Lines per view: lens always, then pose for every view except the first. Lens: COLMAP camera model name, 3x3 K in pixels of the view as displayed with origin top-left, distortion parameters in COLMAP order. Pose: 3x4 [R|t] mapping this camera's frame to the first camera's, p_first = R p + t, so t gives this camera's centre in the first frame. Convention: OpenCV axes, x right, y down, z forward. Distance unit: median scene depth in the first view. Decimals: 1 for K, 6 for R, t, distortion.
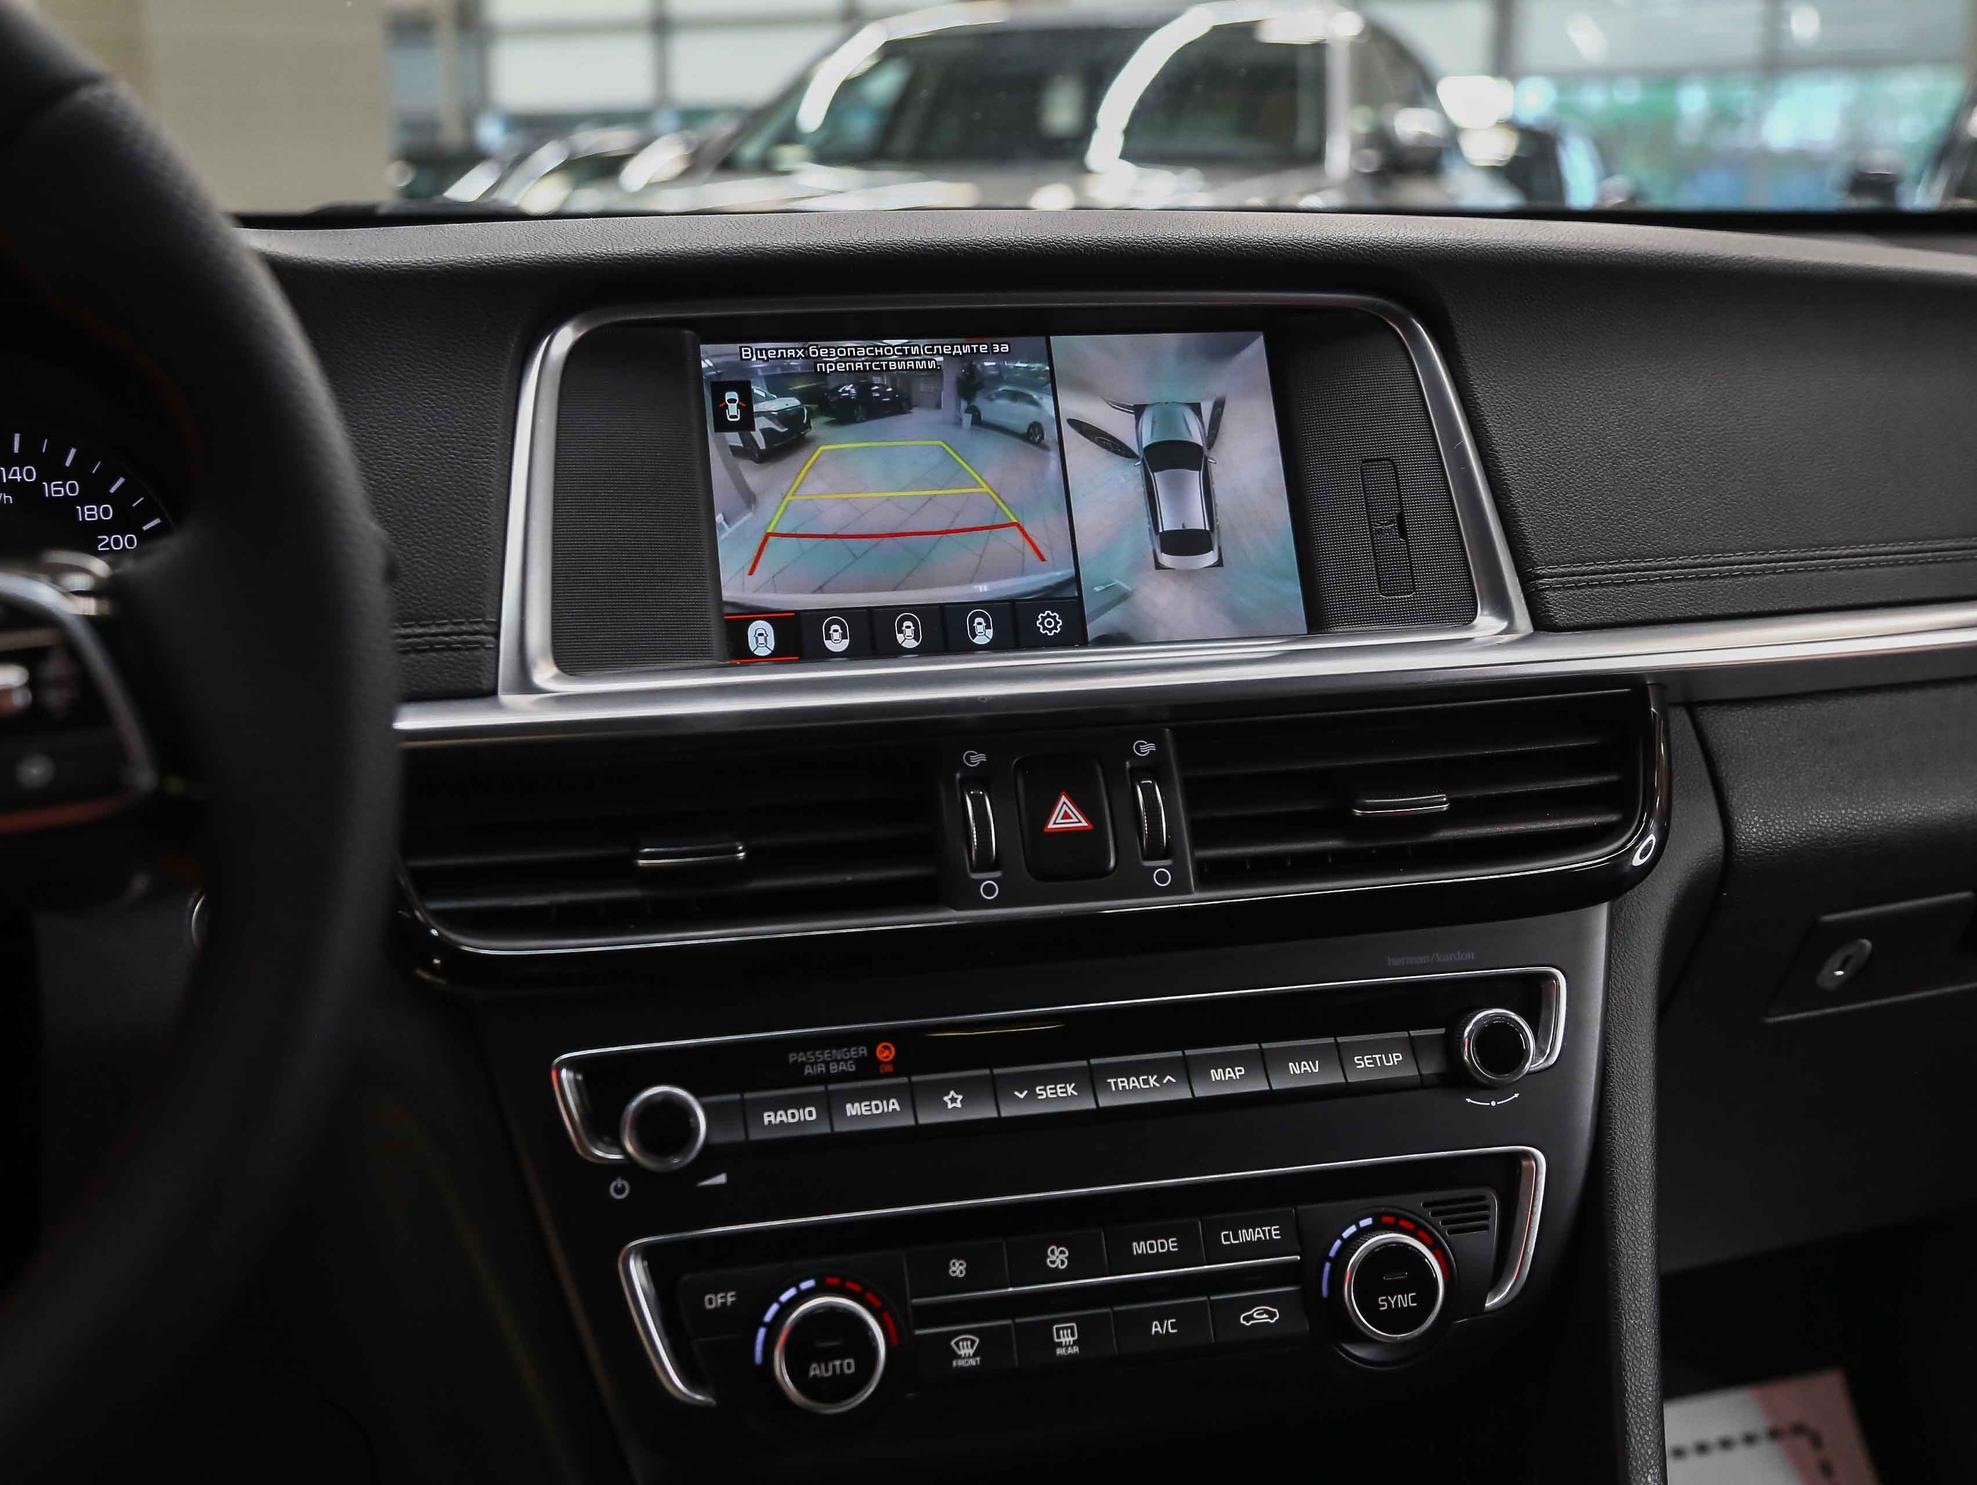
lens RADIAL K [[2607.8, 0, 1013.0], [0, 2607.8, 643.6], [0, 0, 1]] dist [-0.005092, 0.000000]
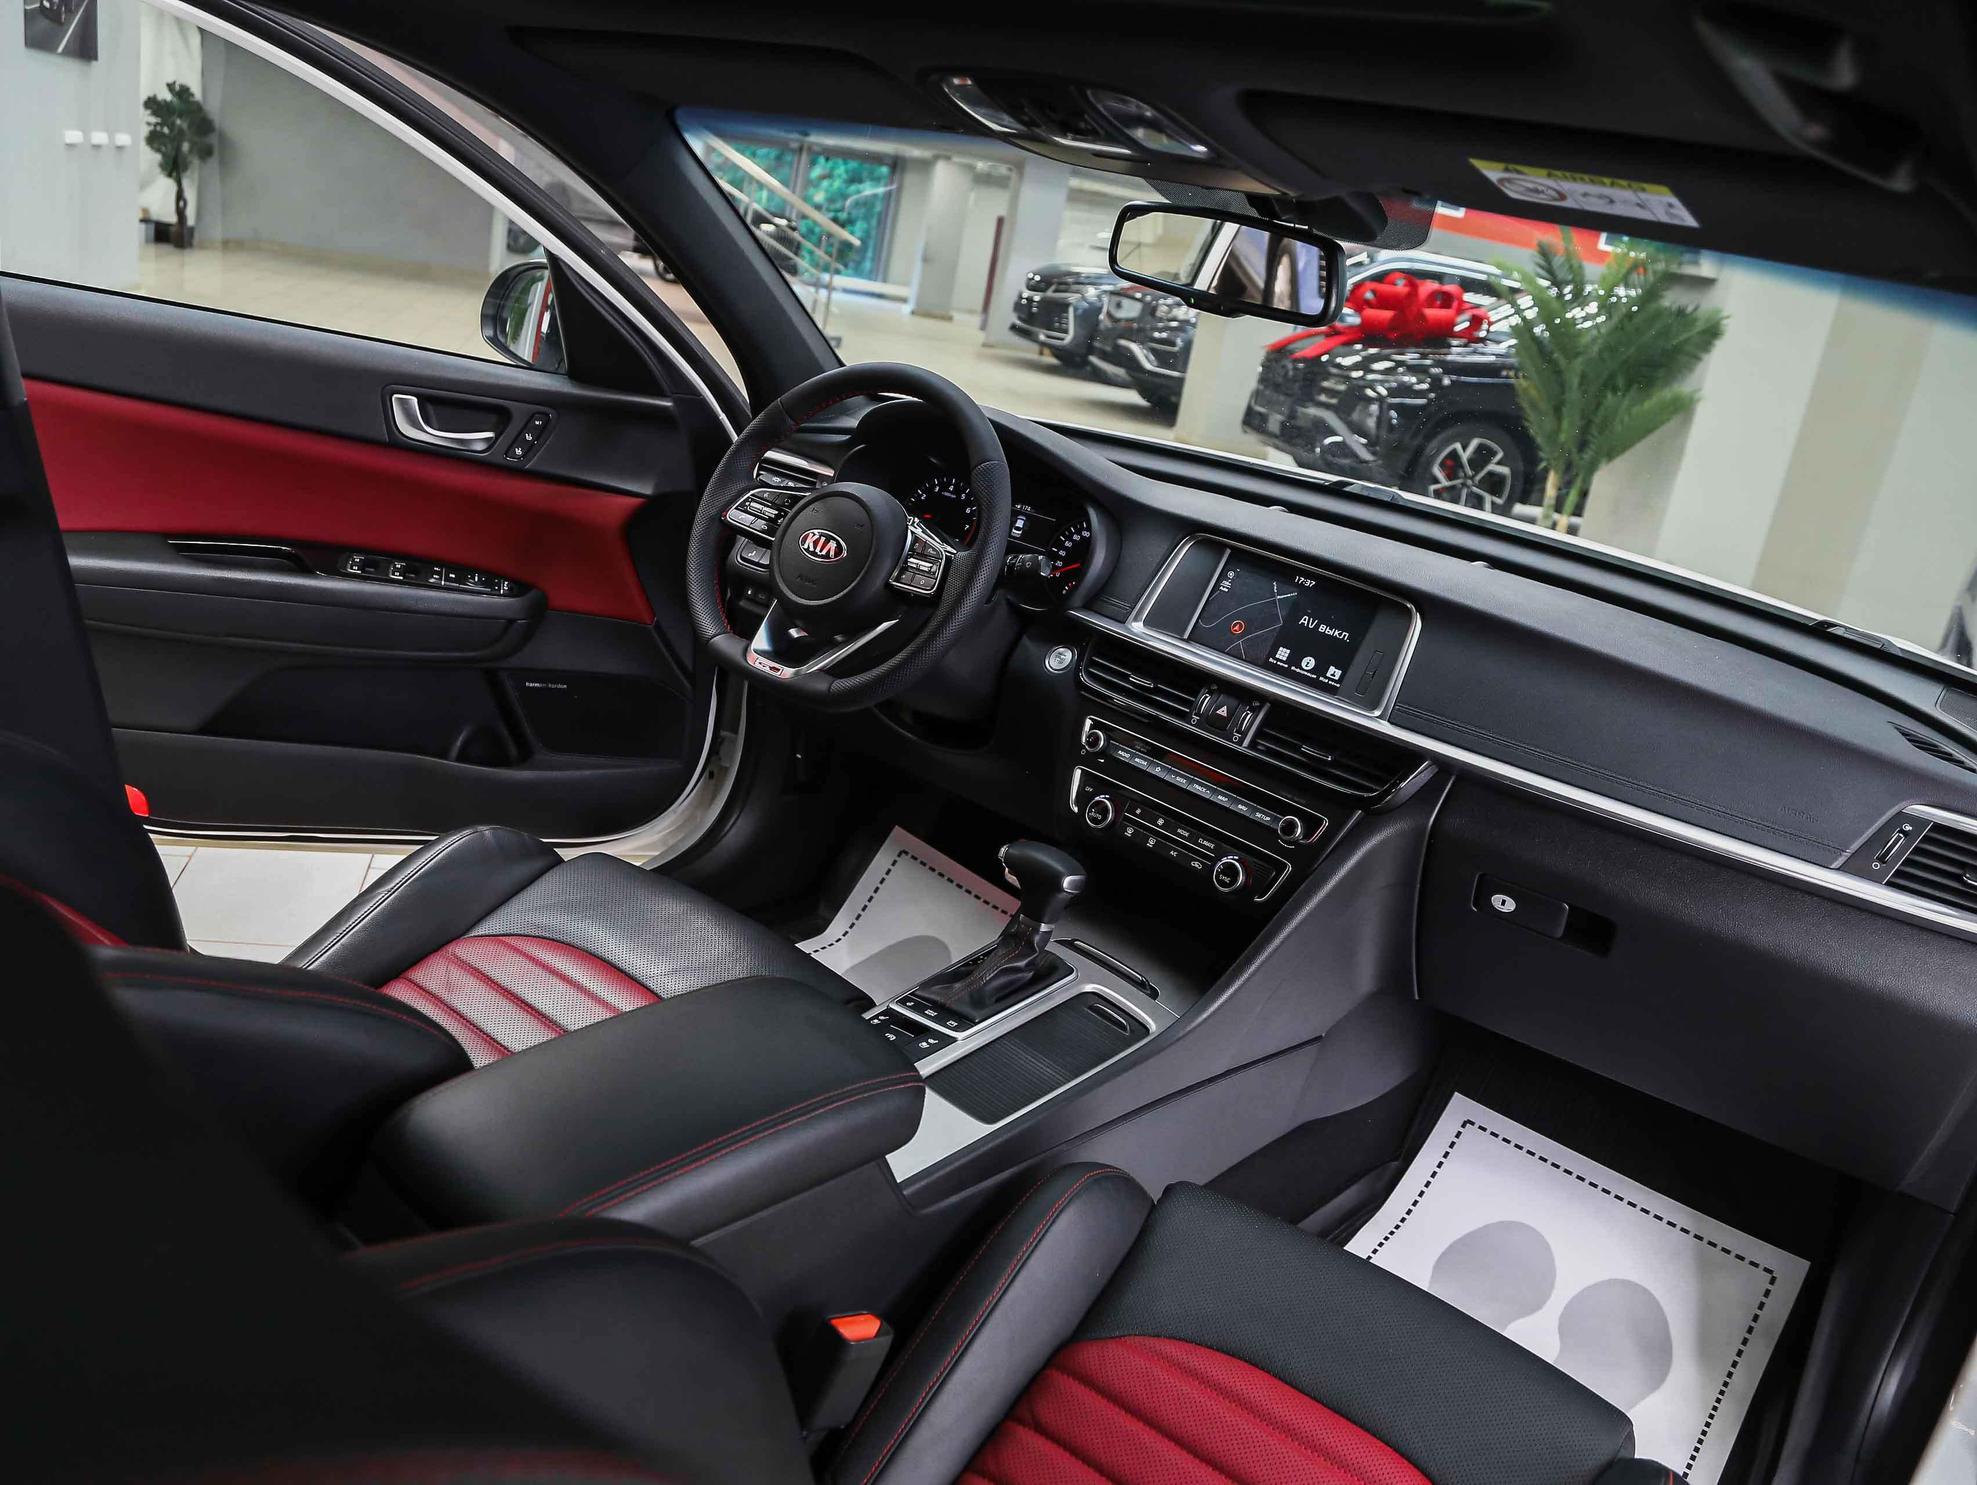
lens RADIAL K [[1548.9, 0, 970.8], [0, 1548.9, 771.3], [0, 0, 1]] dist [-0.126470, 0.072485]
pose [[0.472241, 0.356792, -0.806032, 1.526483], [-0.322369, 0.920979, 0.218803, -0.197073], [0.820406, 0.156512, 0.549943, -0.358854]]
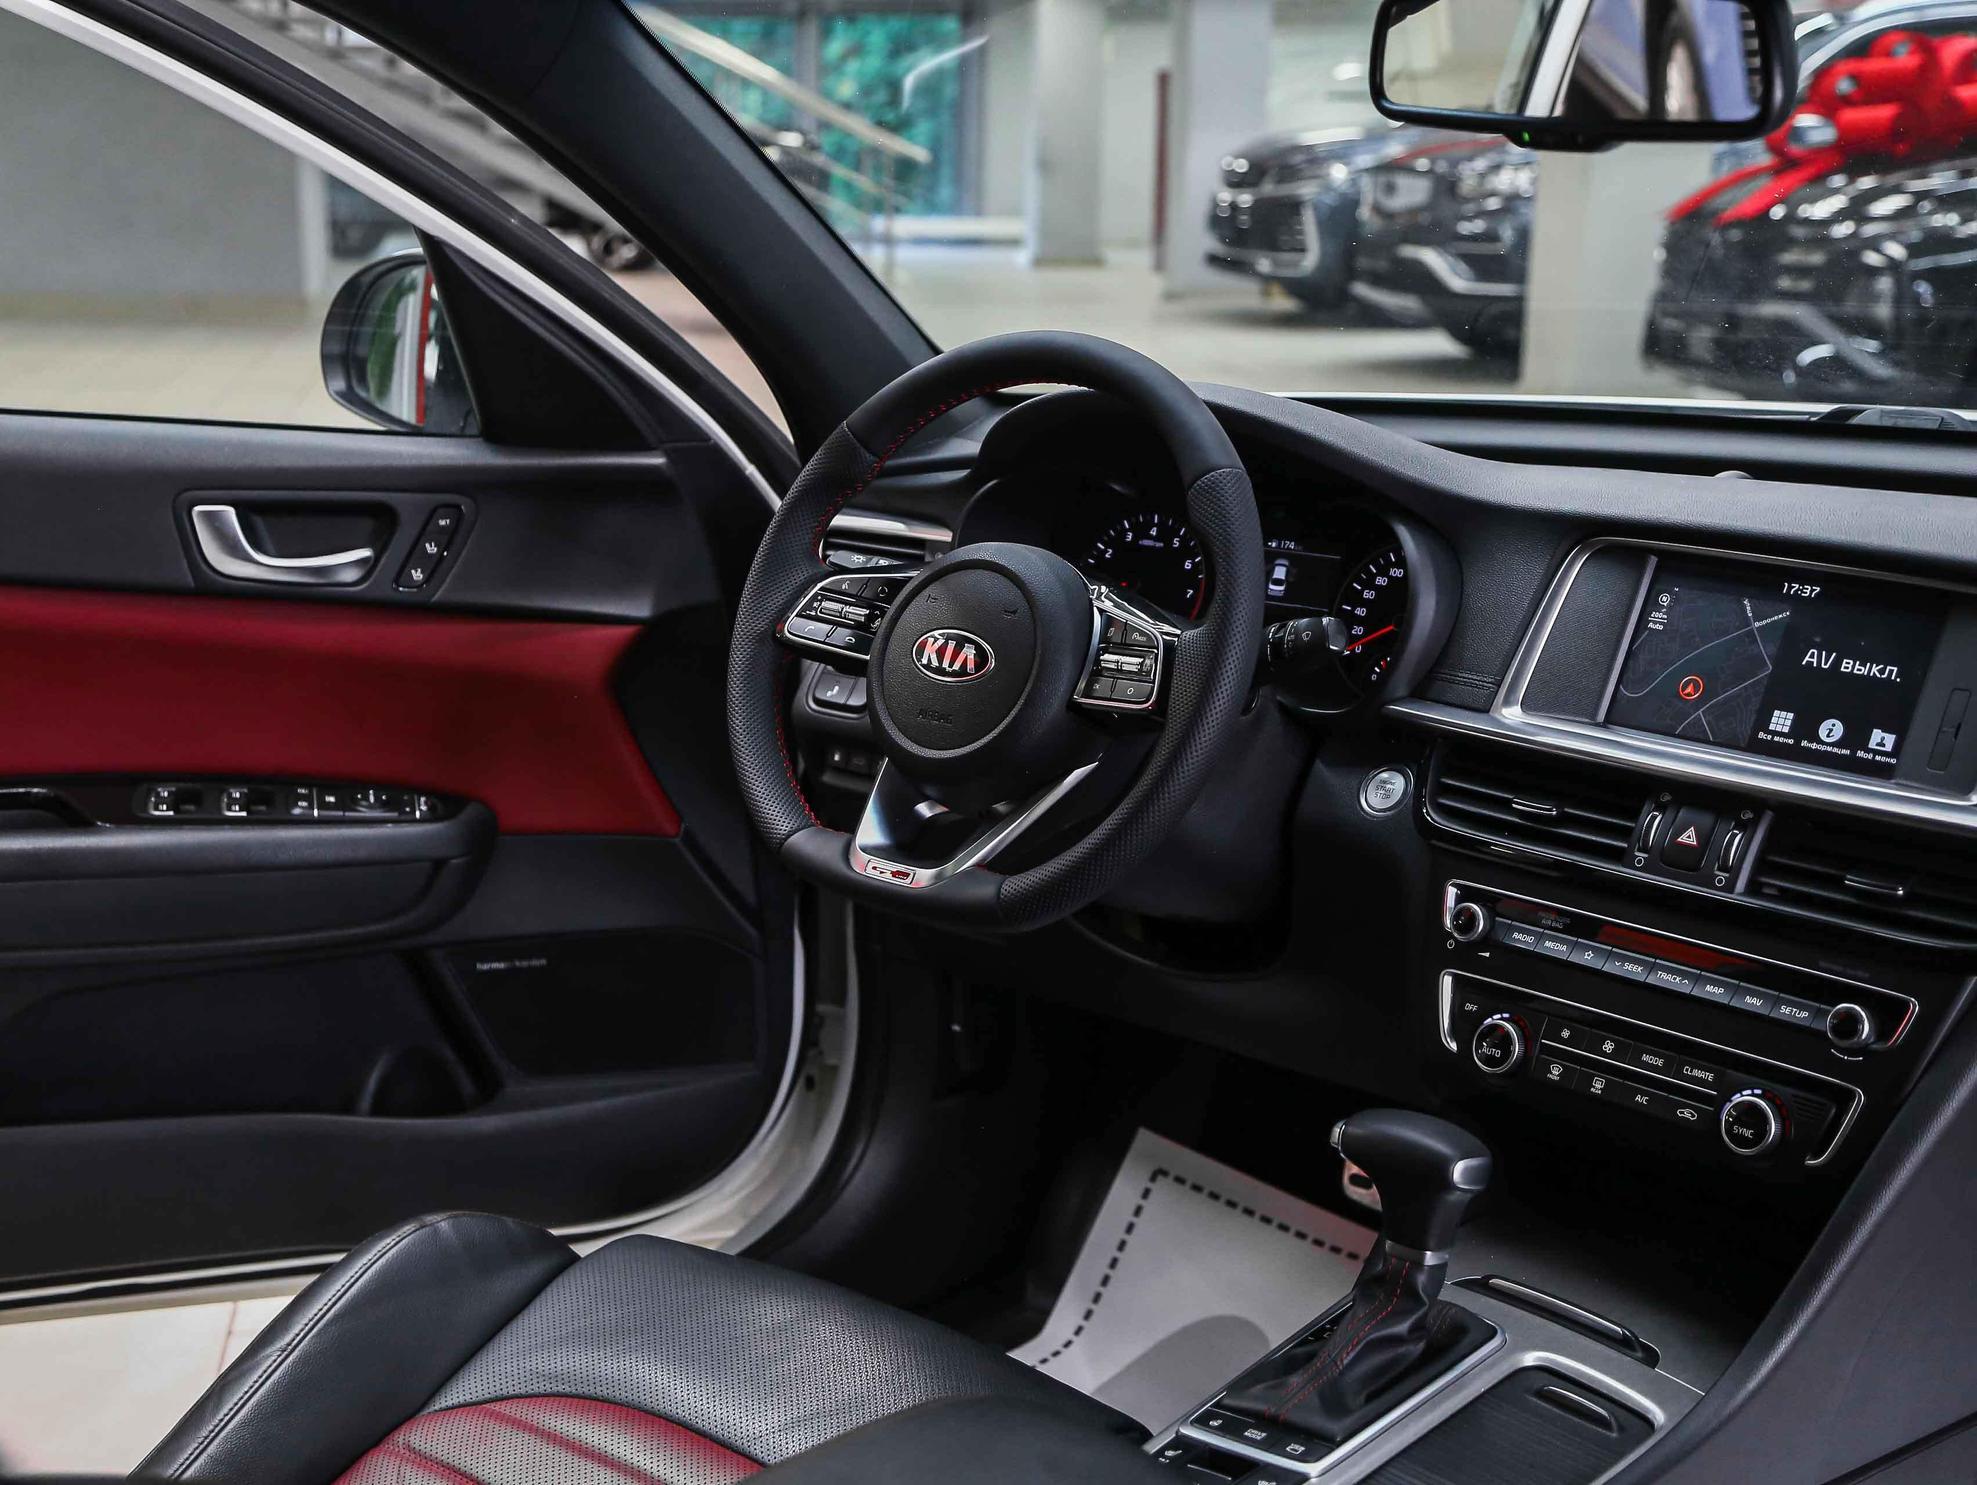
lens RADIAL K [[2723.3, 0, 983.5], [0, 2723.3, 757.8], [0, 0, 1]] dist [0.107960, 0.000000]
pose [[0.435900, 0.200068, -0.877476, 1.569939], [-0.173415, 0.975379, 0.136244, -0.177172], [0.883130, 0.092778, 0.459862, -0.391200]]
